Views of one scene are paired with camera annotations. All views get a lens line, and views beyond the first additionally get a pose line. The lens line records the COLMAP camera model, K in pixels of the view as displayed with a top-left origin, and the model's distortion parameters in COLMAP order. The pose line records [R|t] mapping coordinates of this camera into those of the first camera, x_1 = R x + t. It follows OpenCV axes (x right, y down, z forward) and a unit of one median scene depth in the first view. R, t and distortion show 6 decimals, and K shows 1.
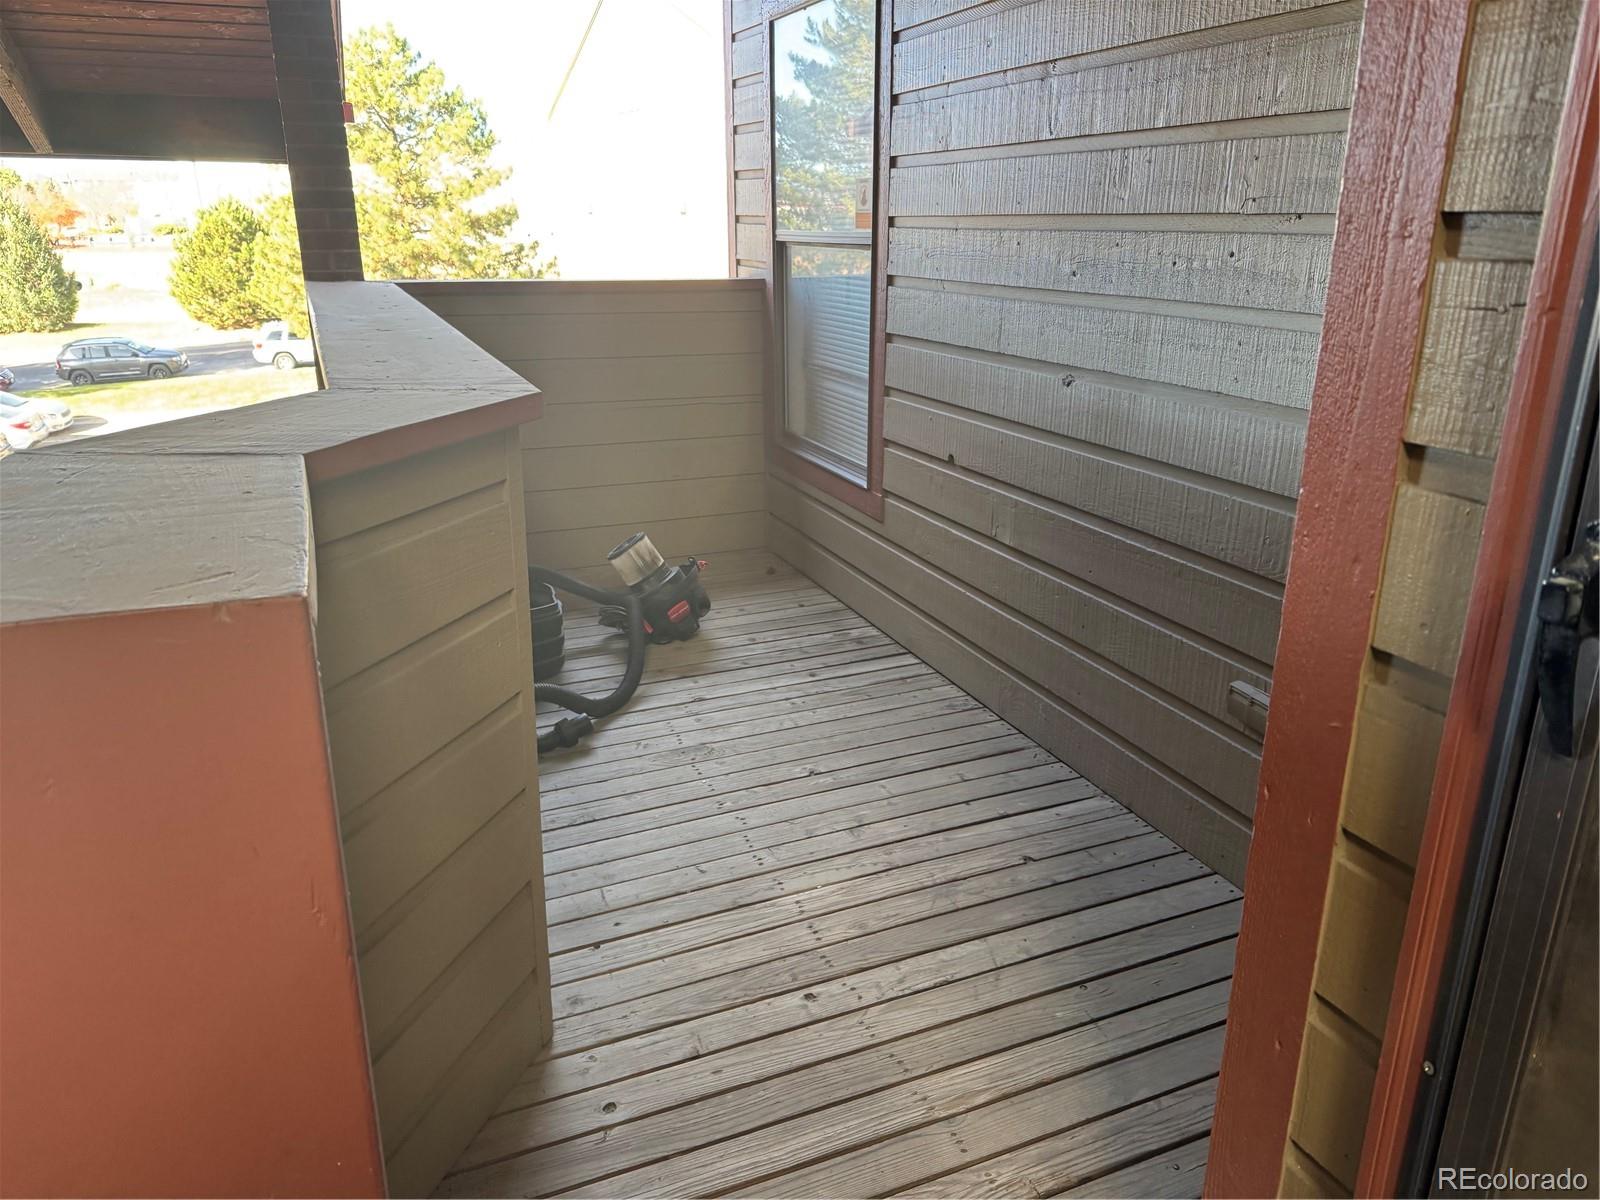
lens RADIAL K [[1129.6, 0, 792.8], [0, 1129.6, 598.7], [0, 0, 1]] dist [0.092762, -0.129885]
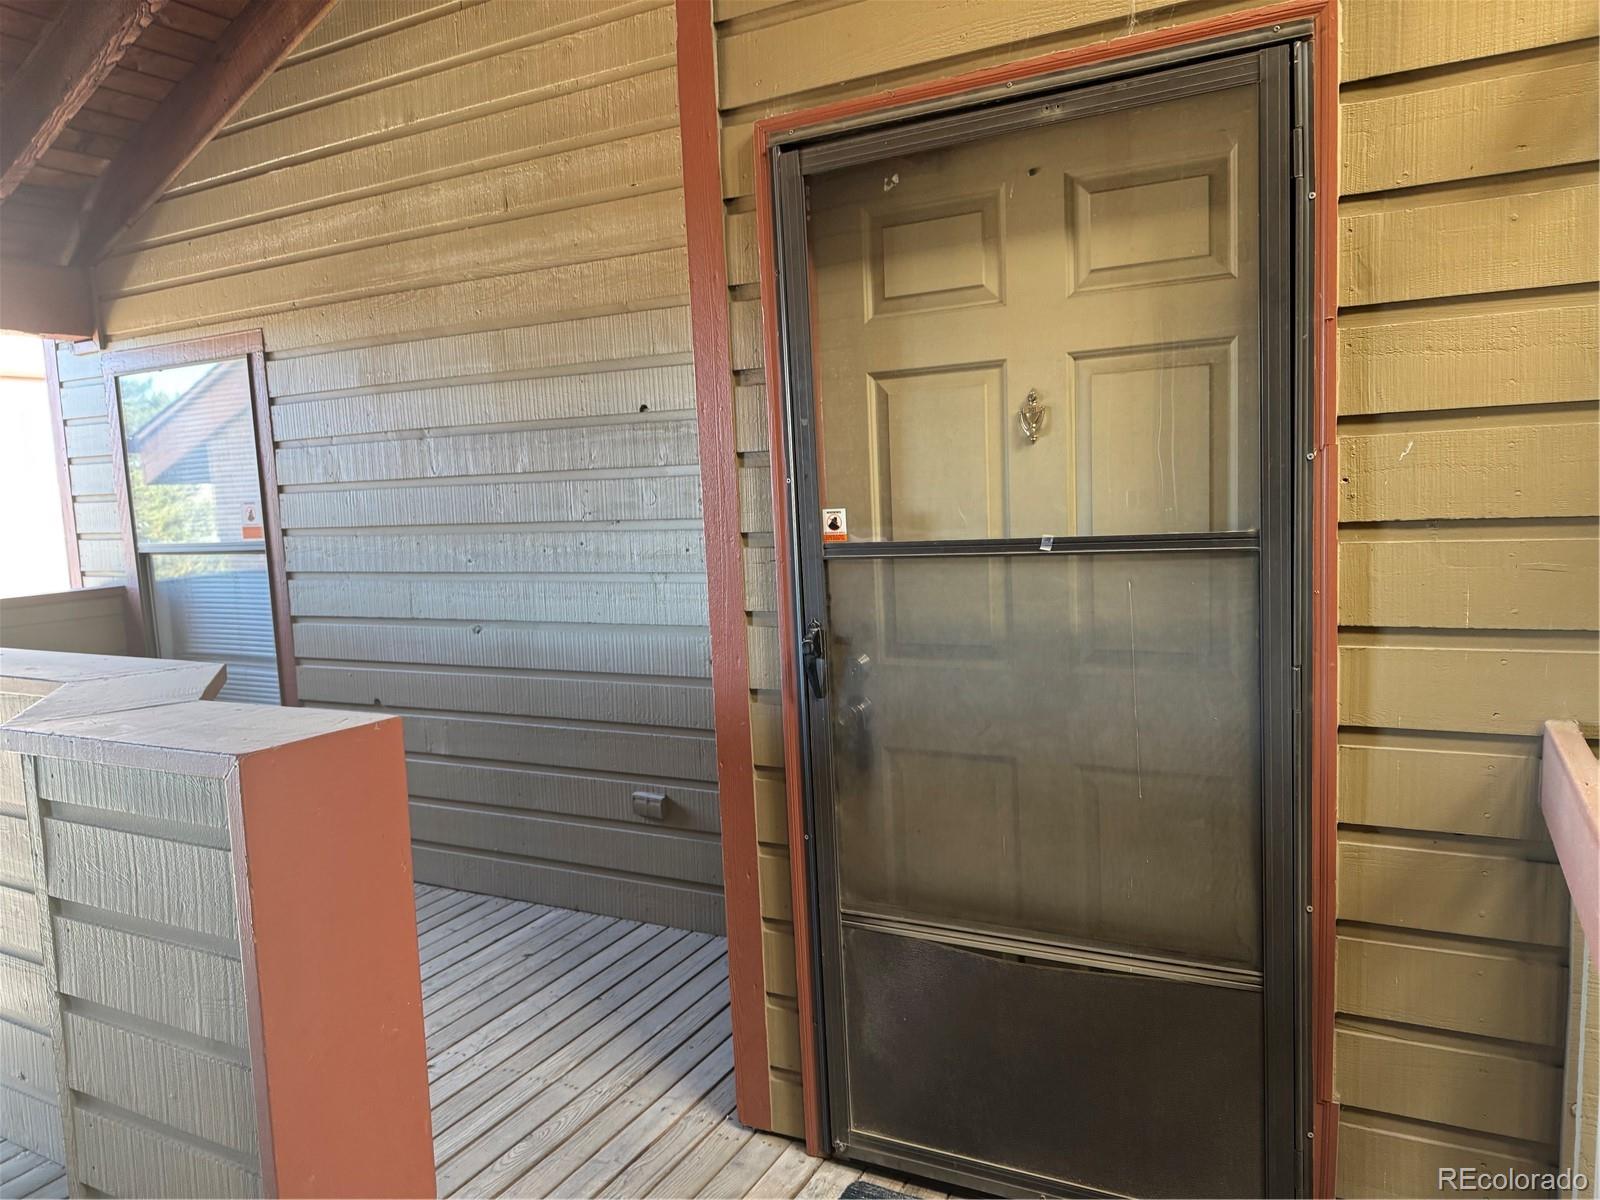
lens RADIAL K [[1127.2, 0, 805.6], [0, 1127.2, 595.1], [0, 0, 1]] dist [0.046857, -0.060441]
pose [[0.776114, -0.099564, 0.622683, -0.346548], [0.242277, 0.958748, -0.148675, 0.088295], [-0.582193, 0.266251, 0.768220, -0.393798]]
